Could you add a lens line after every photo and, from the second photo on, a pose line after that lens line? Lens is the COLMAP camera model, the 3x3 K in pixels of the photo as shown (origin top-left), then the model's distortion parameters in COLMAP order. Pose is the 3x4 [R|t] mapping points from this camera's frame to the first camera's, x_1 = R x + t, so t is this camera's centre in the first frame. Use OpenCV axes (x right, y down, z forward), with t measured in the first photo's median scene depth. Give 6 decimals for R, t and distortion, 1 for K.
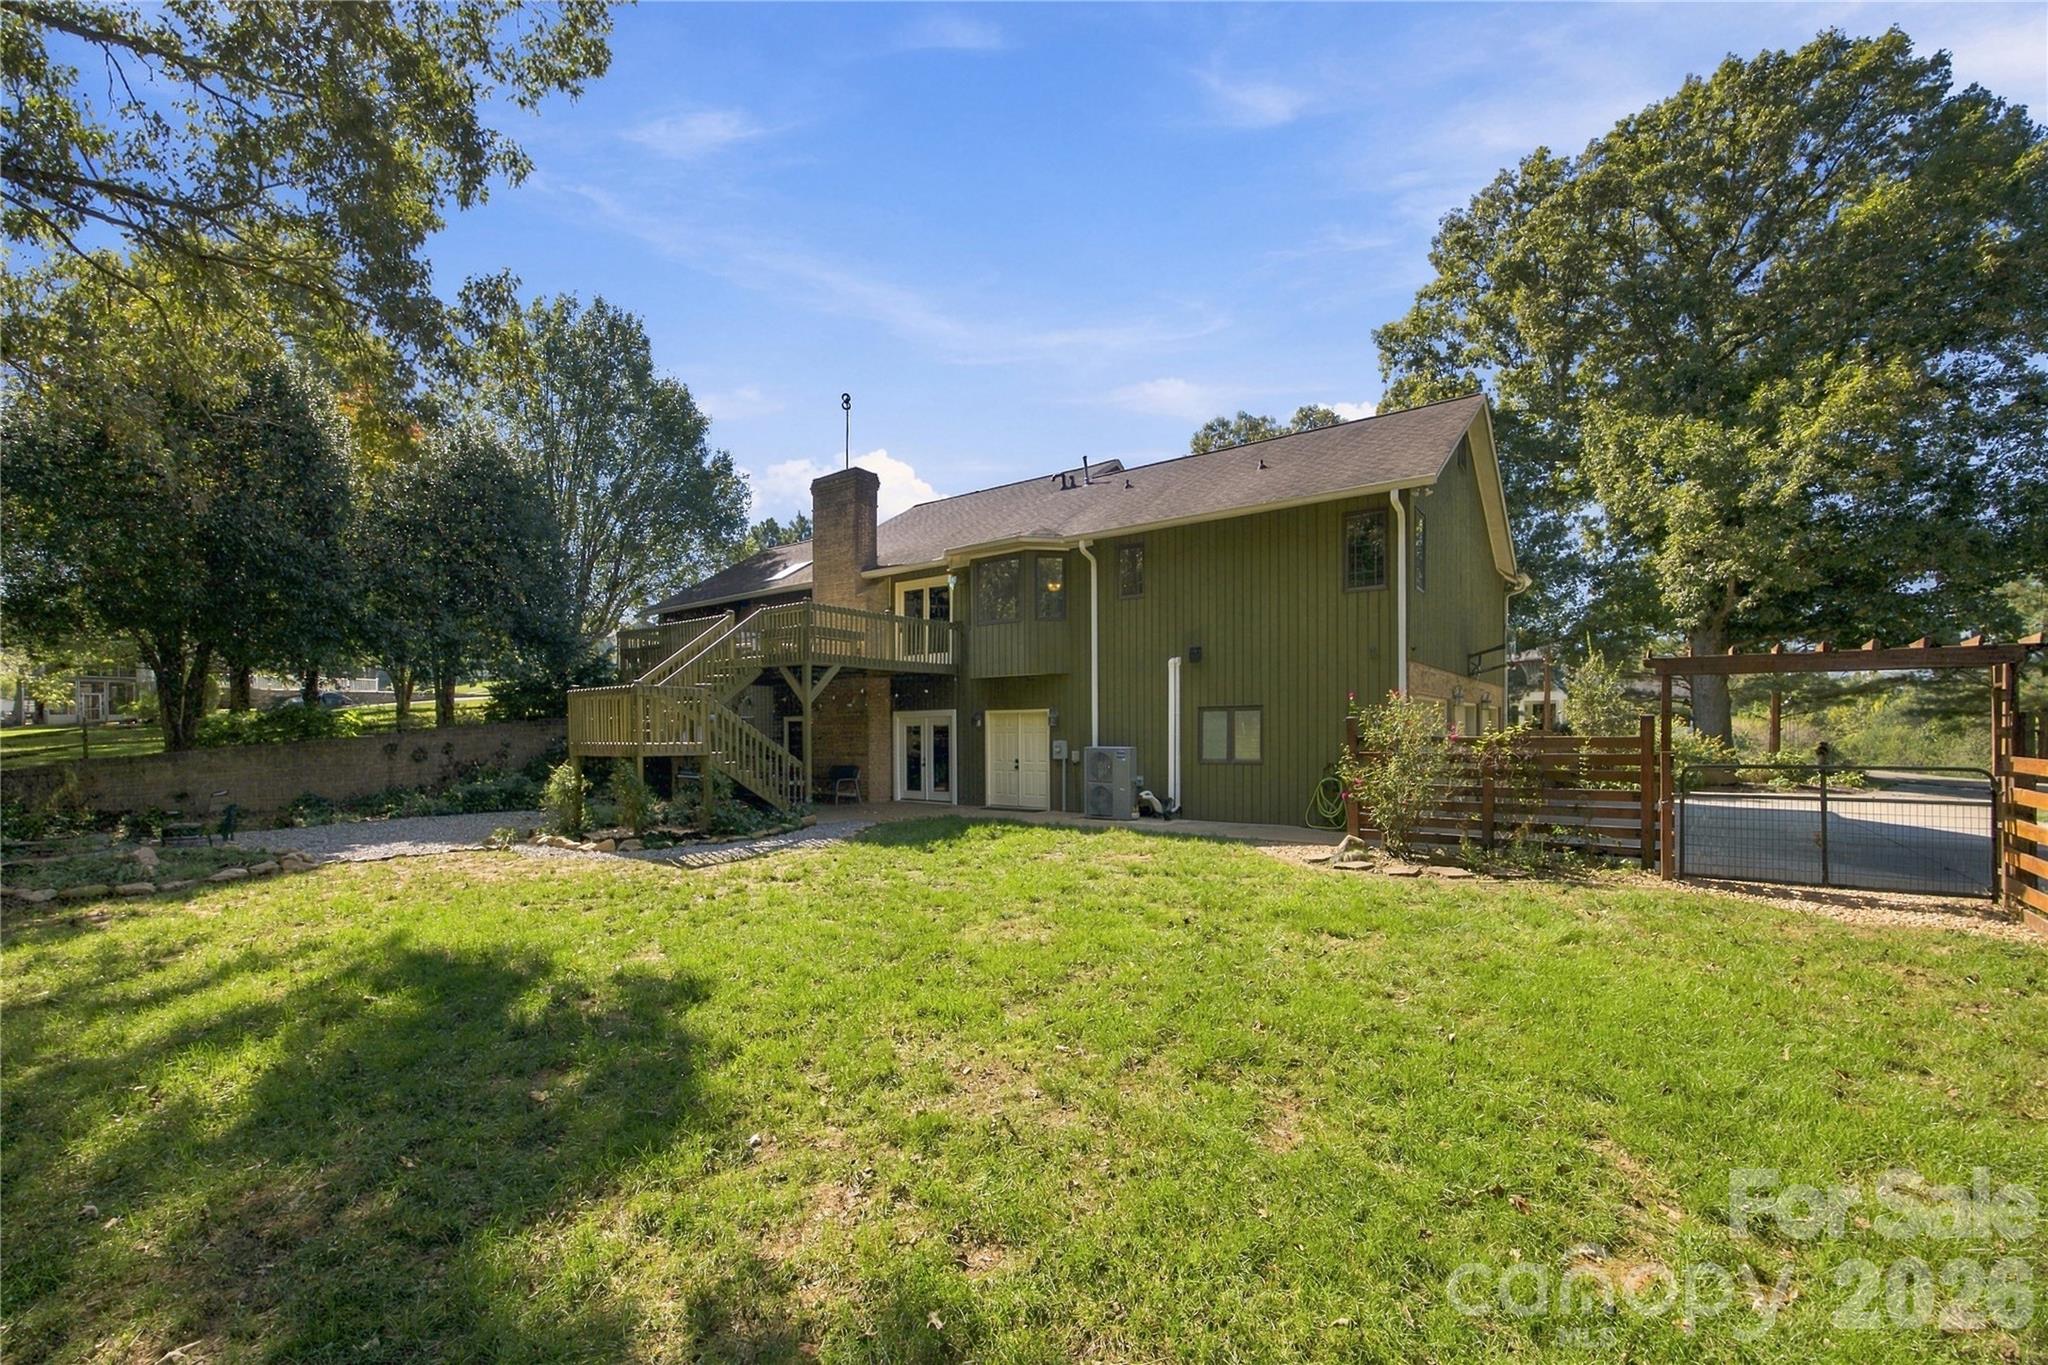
lens RADIAL K [[842.1, 0, 1024.0], [0, 842.1, 682.5], [0, 0, 1]] dist [0.000023, 0.000531]
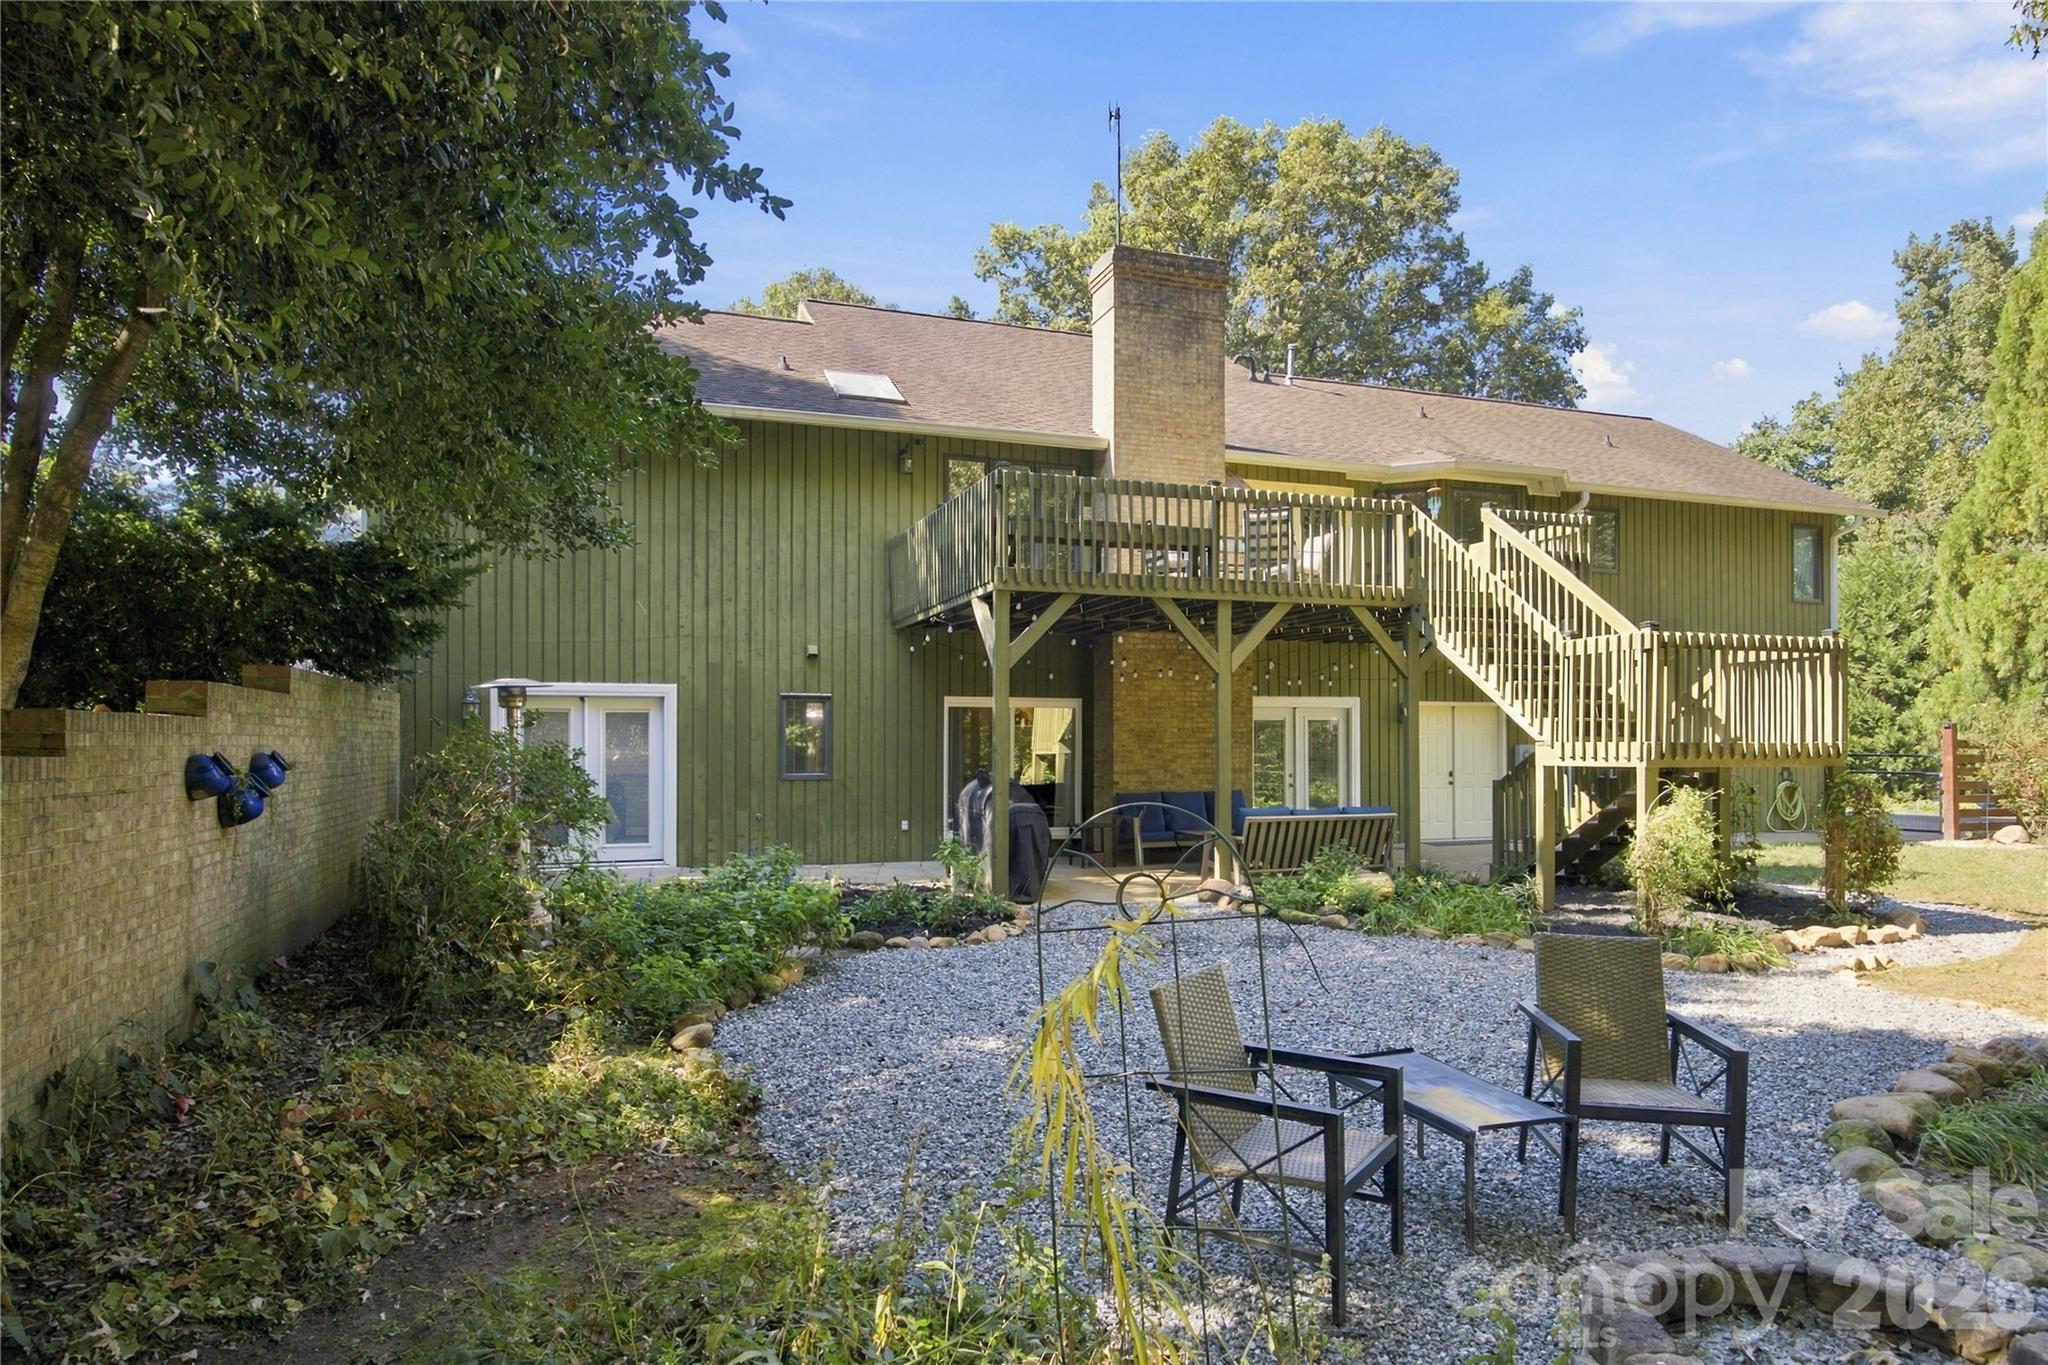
lens RADIAL K [[1279.2, 0, 1024.0], [0, 1279.2, 682.5], [0, 0, 1]] dist [-0.000634, -0.002059]
pose [[0.536311, 0.054759, 0.842242, -1.027700], [-0.050128, 0.998198, -0.032979, 0.064681], [-0.842531, -0.024533, 0.538089, 0.677860]]
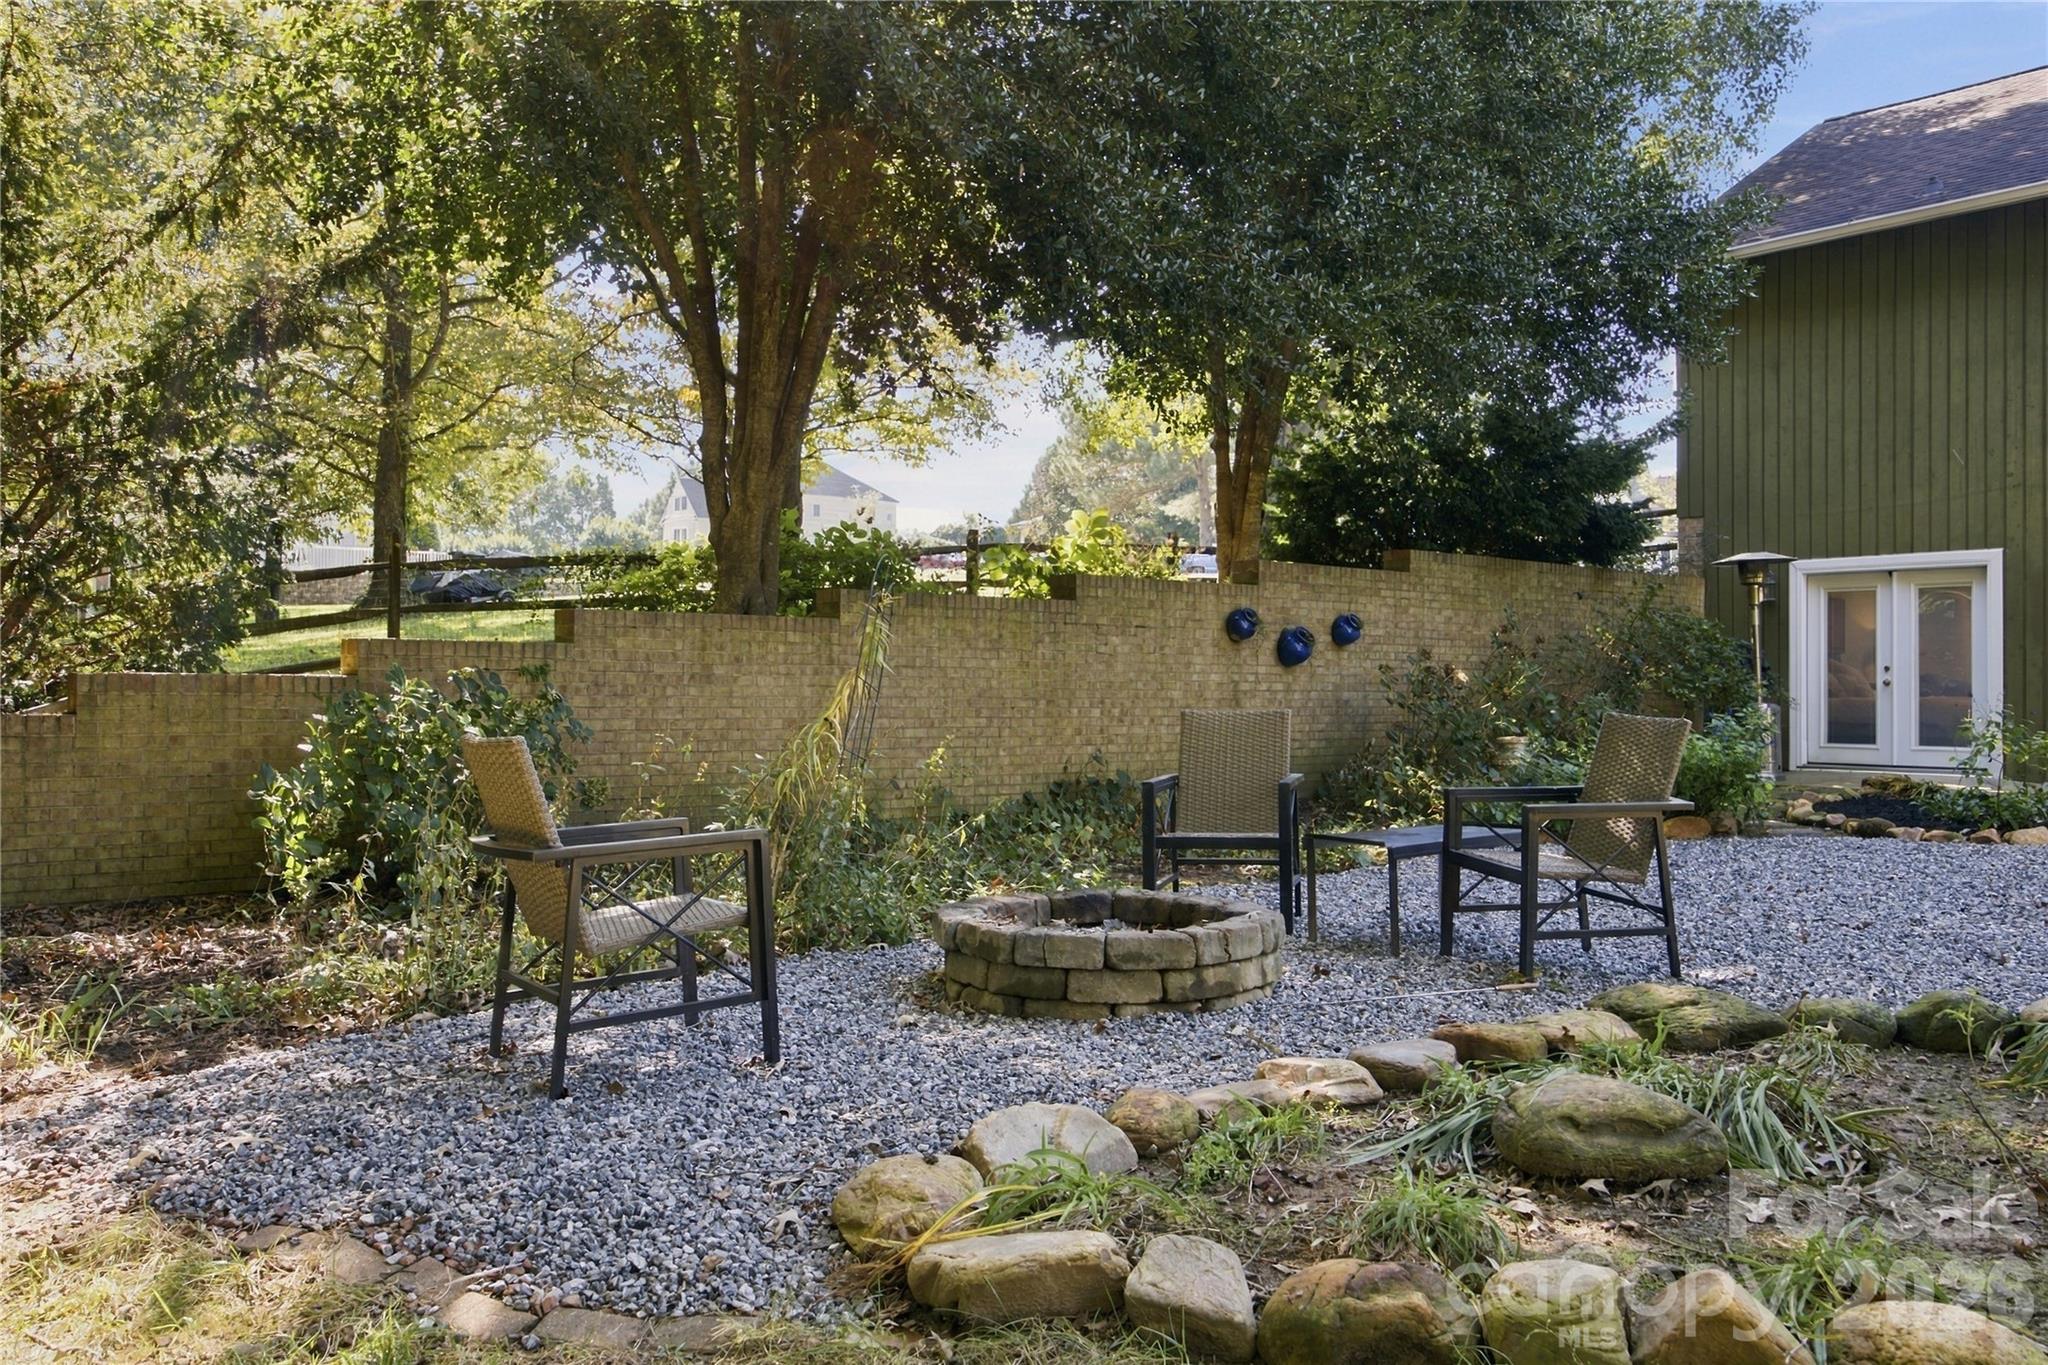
lens RADIAL K [[1629.9, 0, 1024.0], [0, 1629.9, 682.5], [0, 0, 1]] dist [0.022964, 0.001095]
pose [[0.977260, 0.023394, -0.210750, -0.771817], [-0.014112, 0.998867, 0.045440, 0.086729], [0.211574, -0.041433, 0.976483, 0.386926]]
